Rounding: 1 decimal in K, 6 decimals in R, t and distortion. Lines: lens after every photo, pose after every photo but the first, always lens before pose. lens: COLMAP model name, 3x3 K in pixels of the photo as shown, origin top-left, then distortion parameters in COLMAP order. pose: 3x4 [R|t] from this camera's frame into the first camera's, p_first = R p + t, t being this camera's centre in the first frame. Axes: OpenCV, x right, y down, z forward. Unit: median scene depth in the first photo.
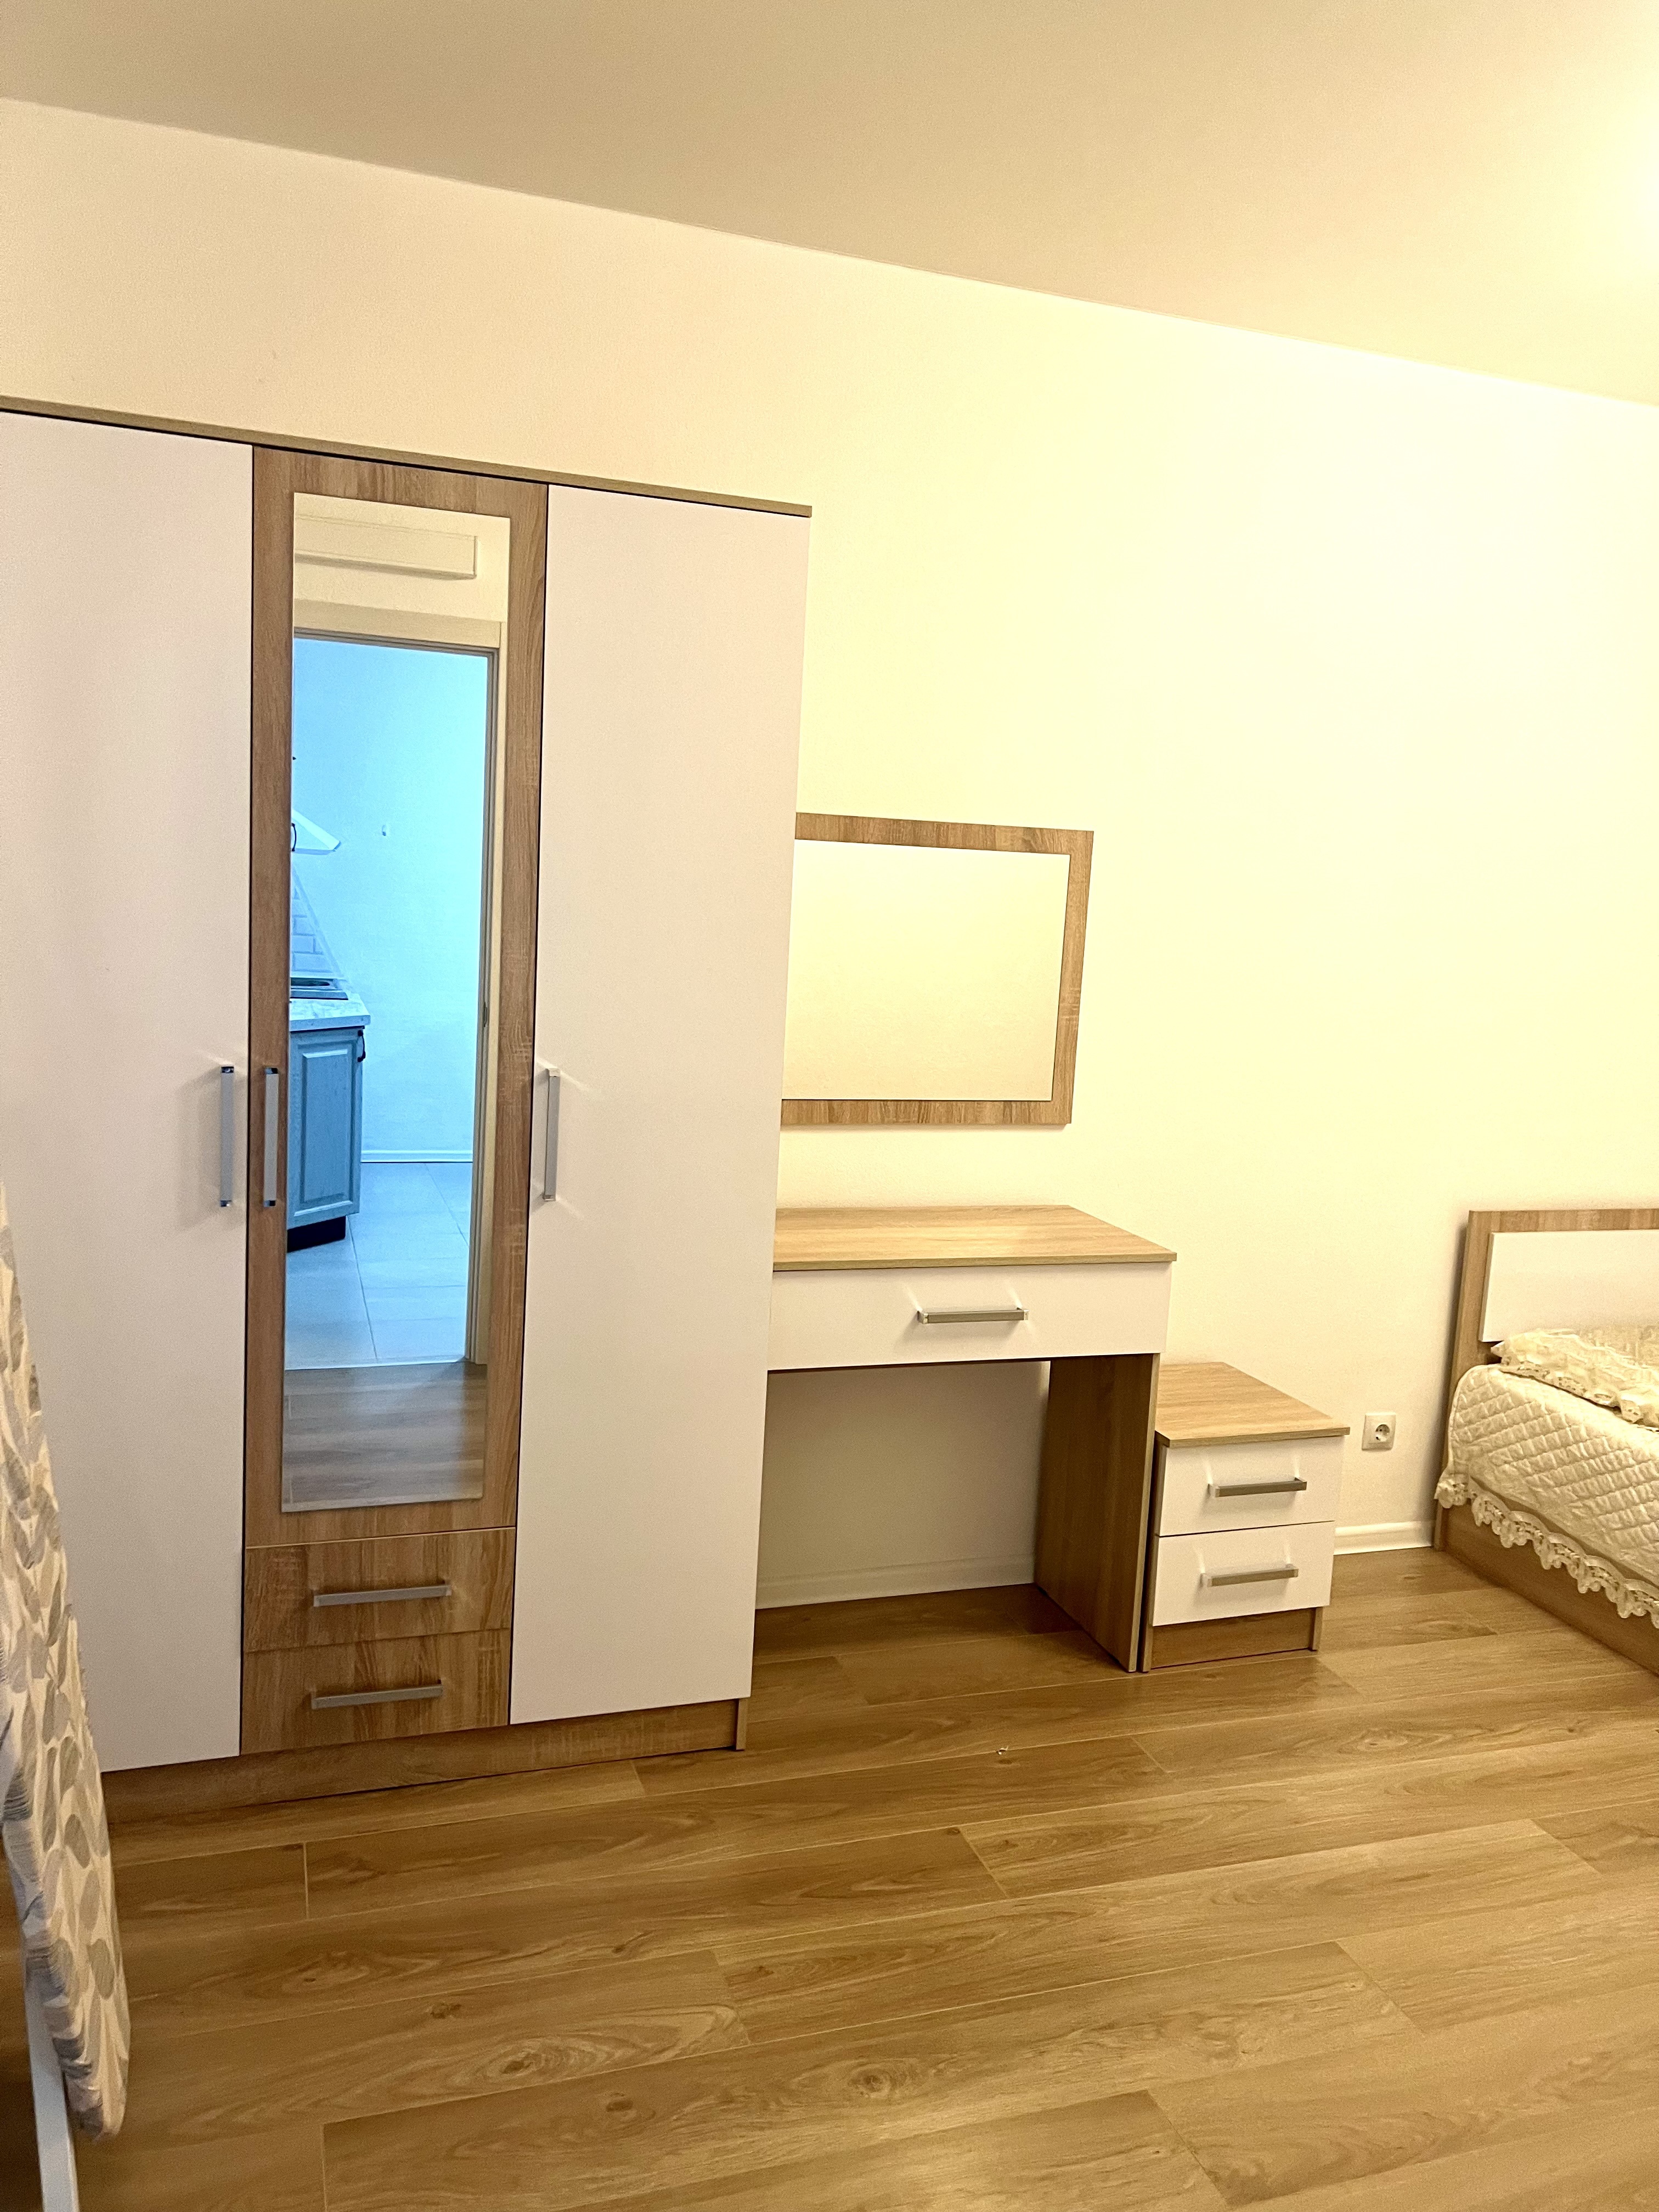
lens RADIAL K [[1644.5, 0, 817.5], [0, 1644.5, 1111.0], [0, 0, 1]] dist [0.058413, -0.067148]
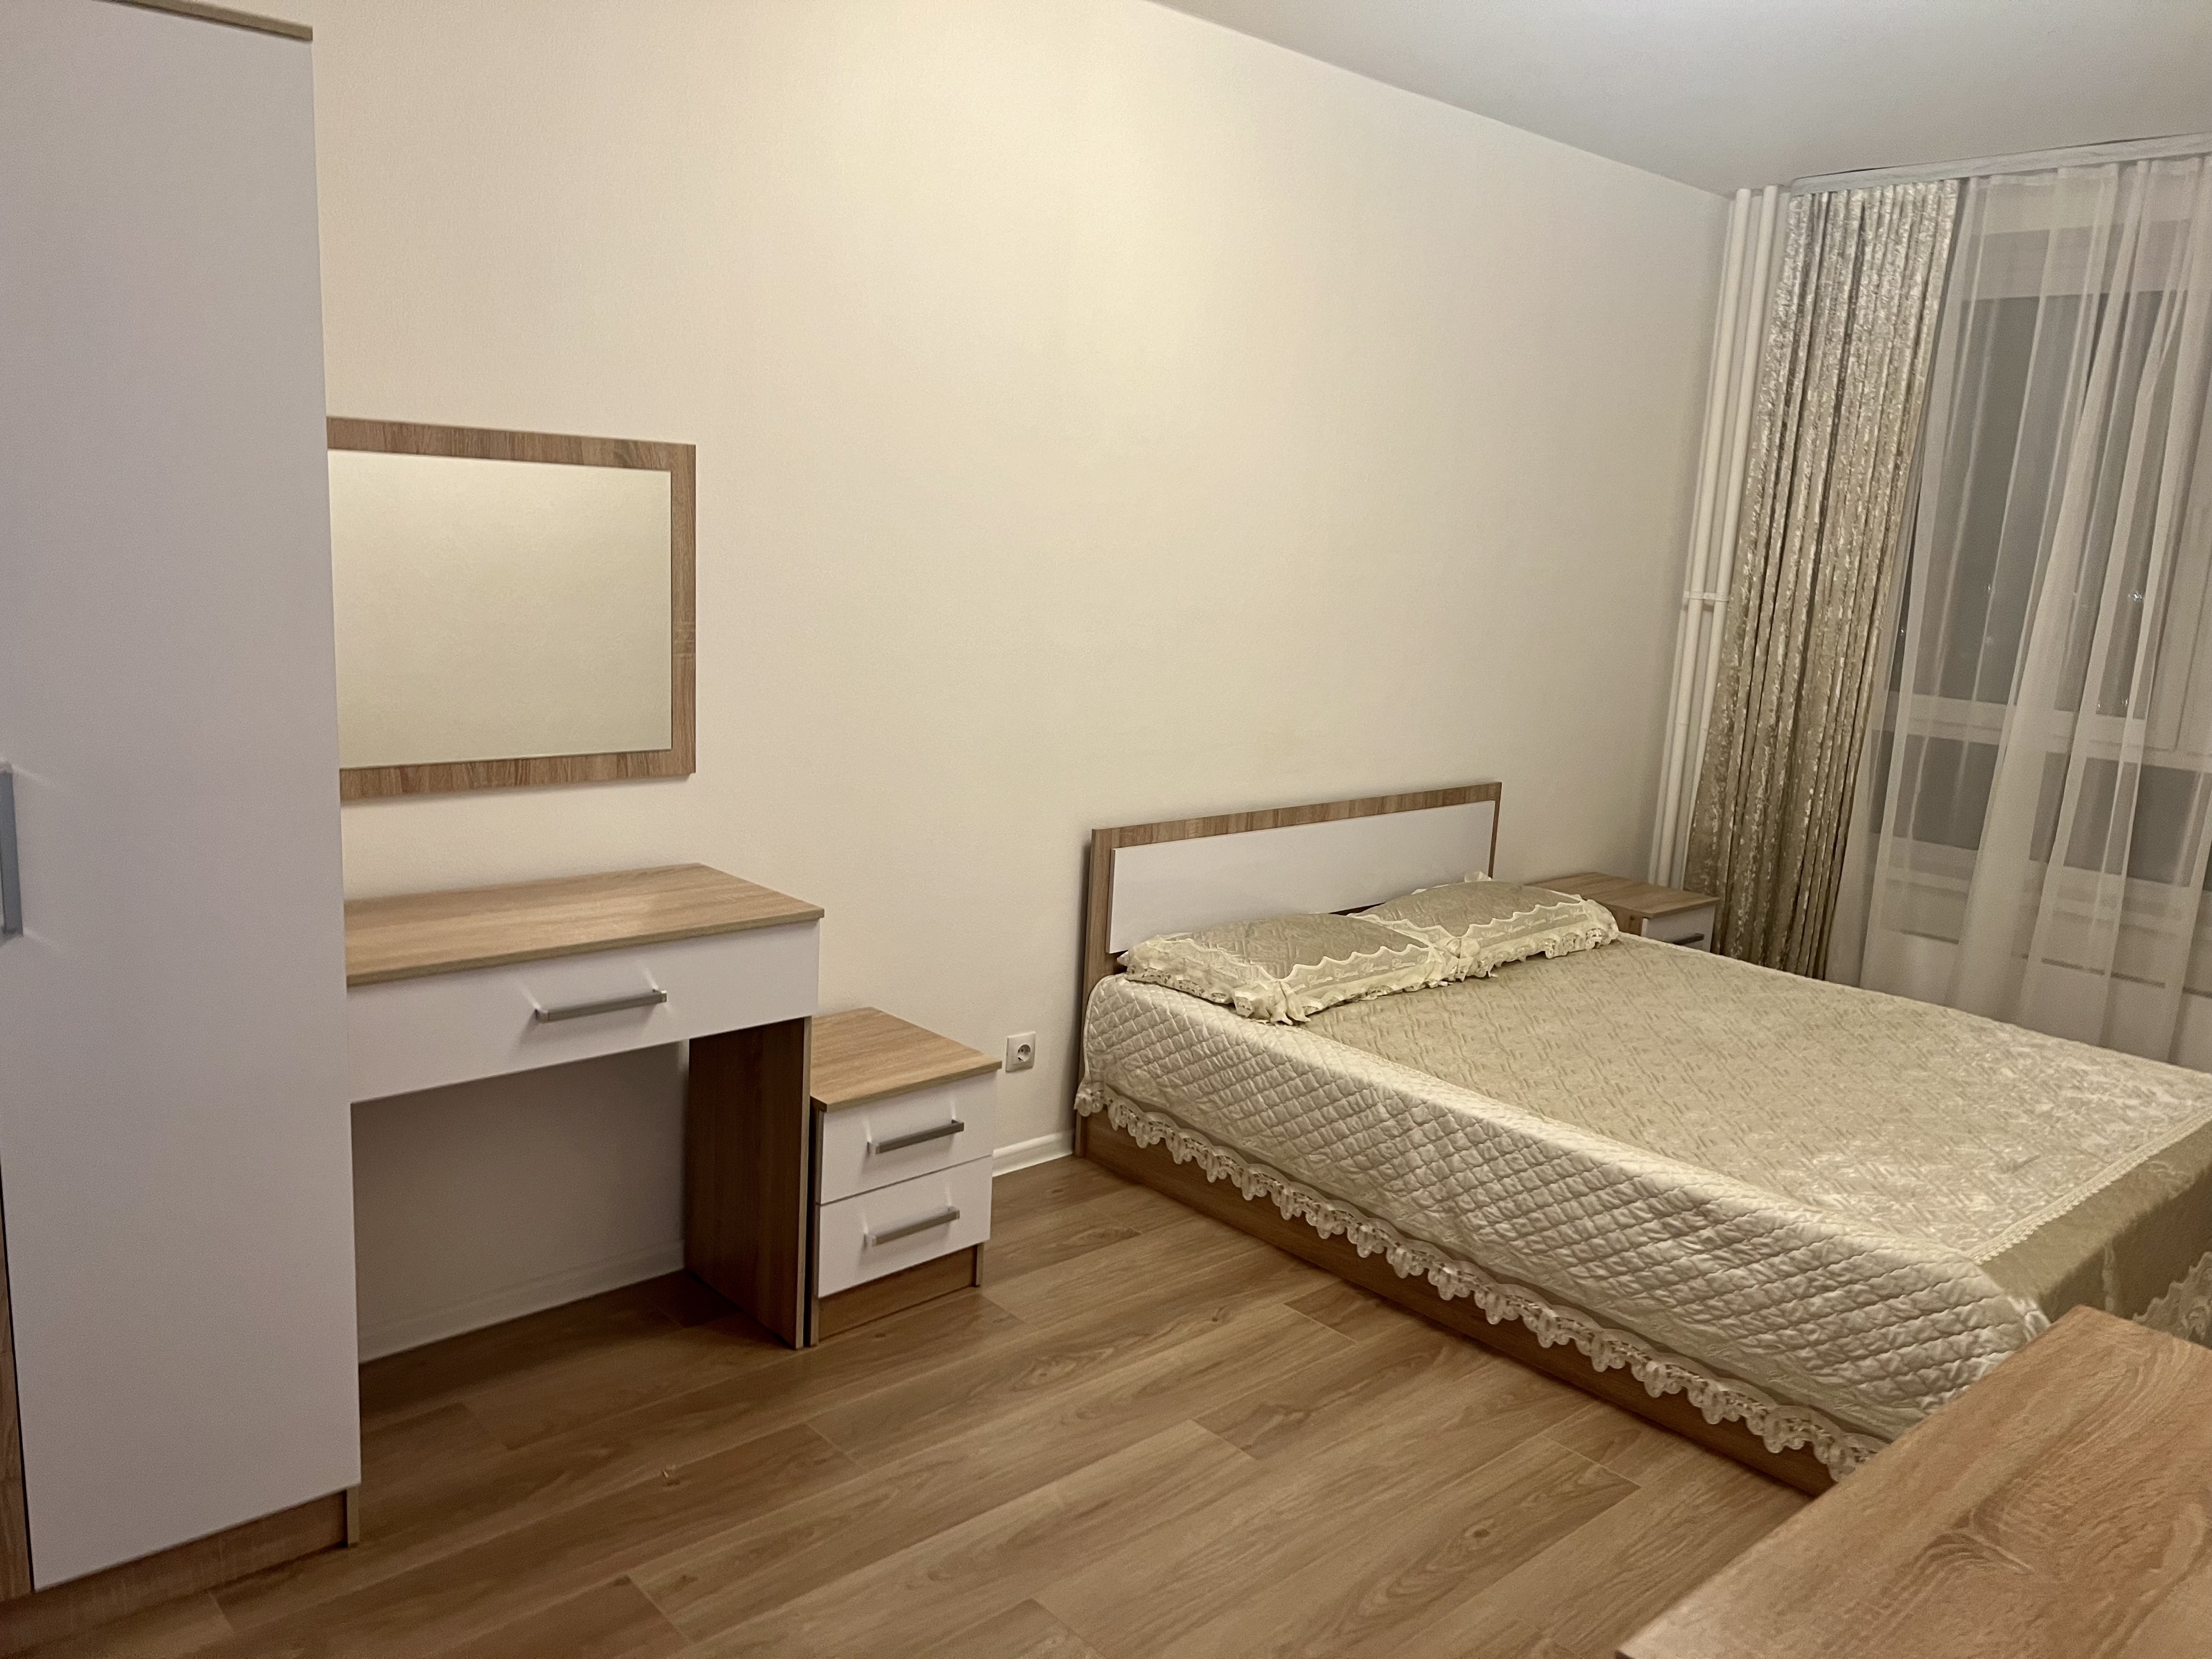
lens RADIAL K [[1644.5, 0, 1085.6], [0, 1644.5, 836.1], [0, 0, 1]] dist [0.058413, -0.067148]
pose [[0.918382, -0.080800, 0.387357, -0.003002], [0.052421, 0.995145, 0.083296, -0.022902], [-0.392206, -0.056192, 0.918159, 0.084904]]
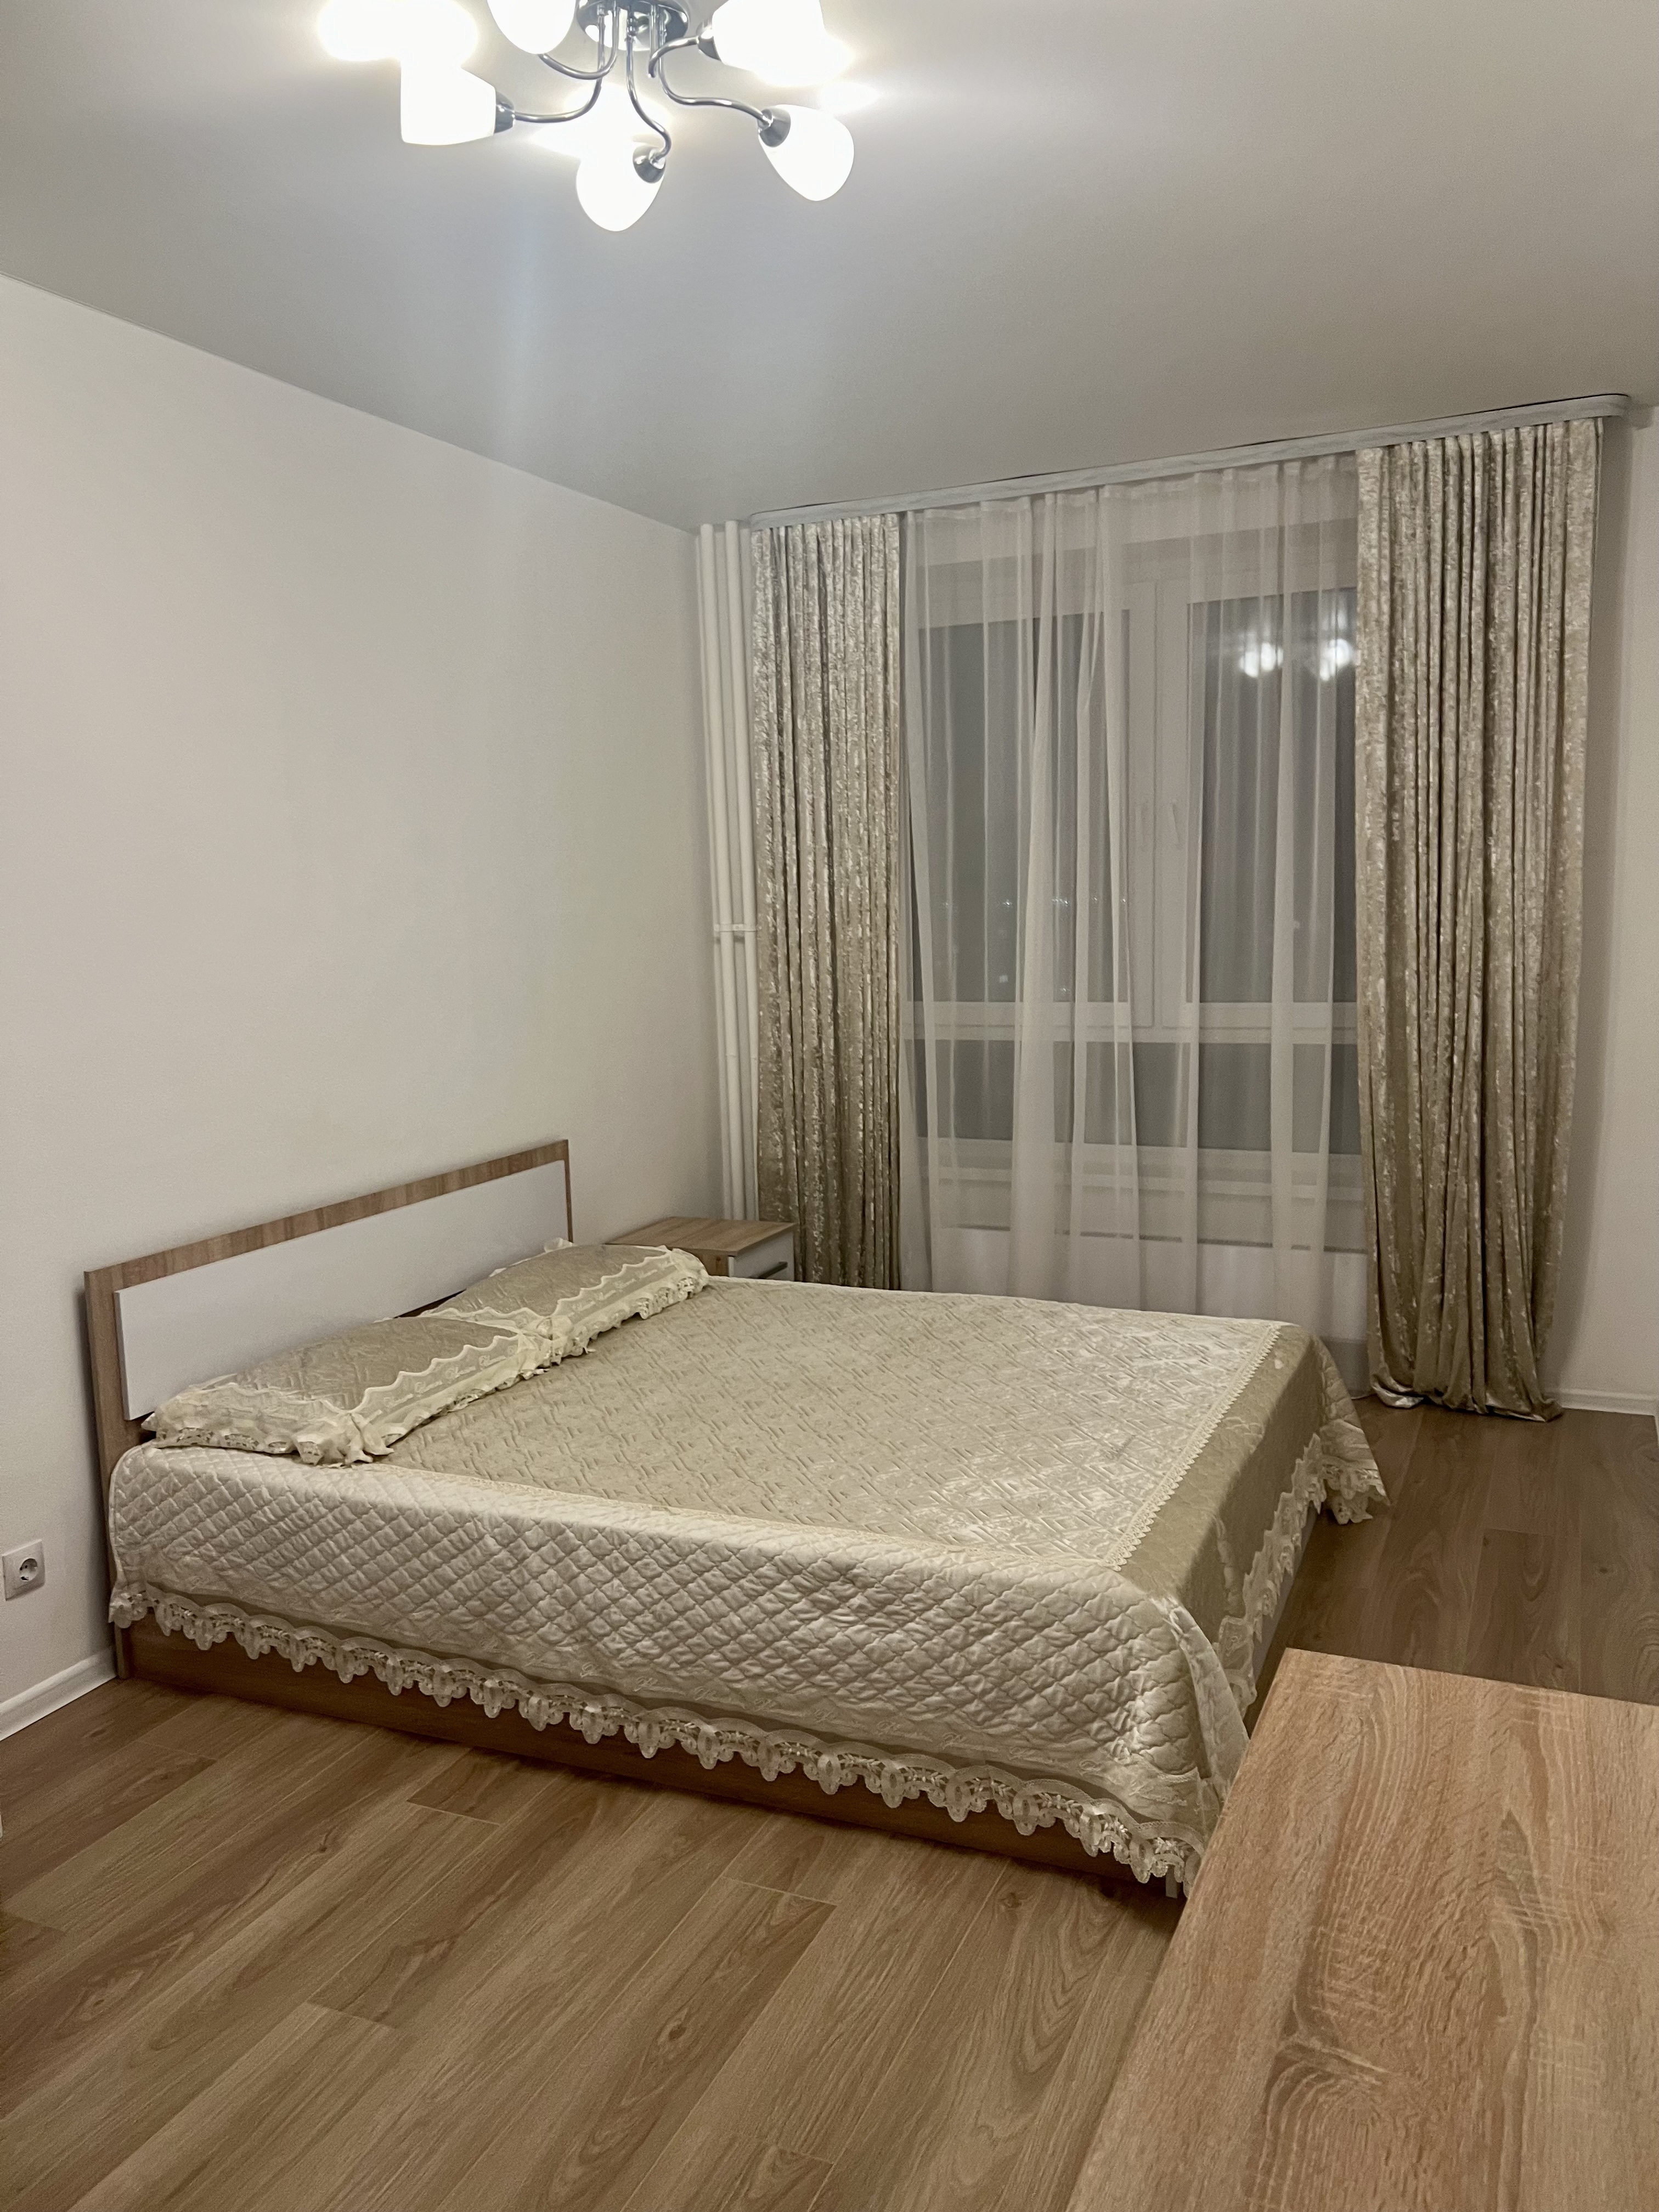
lens RADIAL K [[1644.5, 0, 826.3], [0, 1644.5, 1104.2], [0, 0, 1]] dist [0.058413, -0.067148]
pose [[0.672450, -0.169982, 0.720358, 0.072926], [0.169525, 0.982770, 0.073653, -0.022720], [-0.720466, 0.072590, 0.689680, 0.188239]]
